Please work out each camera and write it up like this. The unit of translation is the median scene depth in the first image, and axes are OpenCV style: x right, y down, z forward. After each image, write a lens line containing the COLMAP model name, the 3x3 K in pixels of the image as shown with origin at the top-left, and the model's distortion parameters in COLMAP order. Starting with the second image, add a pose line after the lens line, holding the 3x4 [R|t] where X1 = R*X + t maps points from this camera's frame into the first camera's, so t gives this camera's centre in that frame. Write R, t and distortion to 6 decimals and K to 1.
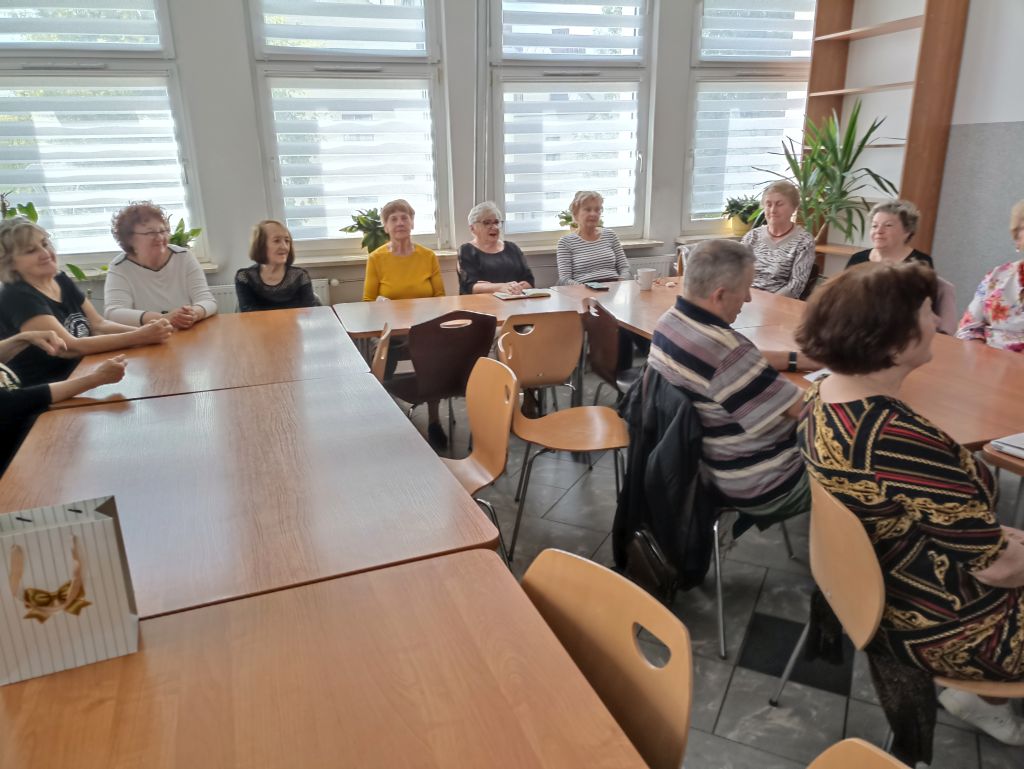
lens RADIAL K [[738.5, 0, 512.0], [0, 738.5, 384.5], [0, 0, 1]] dist [-0.003307, -0.003989]
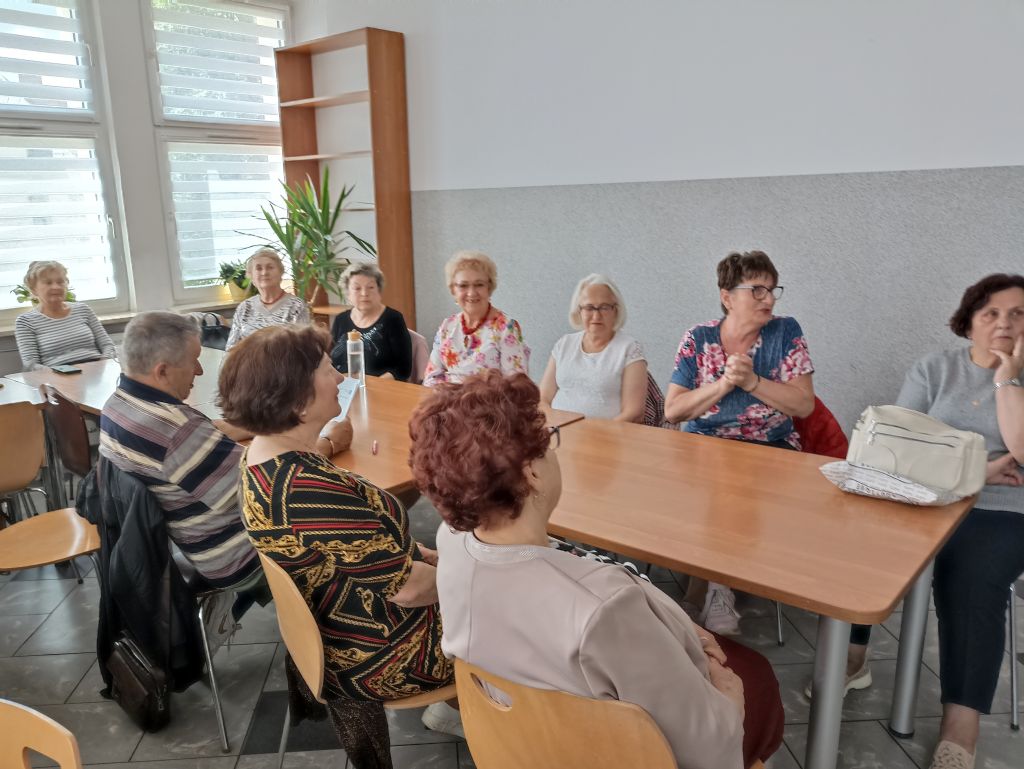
lens RADIAL K [[805.6, 0, 512.3], [0, 805.6, 407.6], [0, 0, 1]] dist [-0.003547, 0.002040]
pose [[0.857417, -0.121878, 0.499982, 0.142984], [0.153407, 0.987912, -0.022259, 0.018506], [-0.491226, 0.095786, 0.865750, -0.106667]]
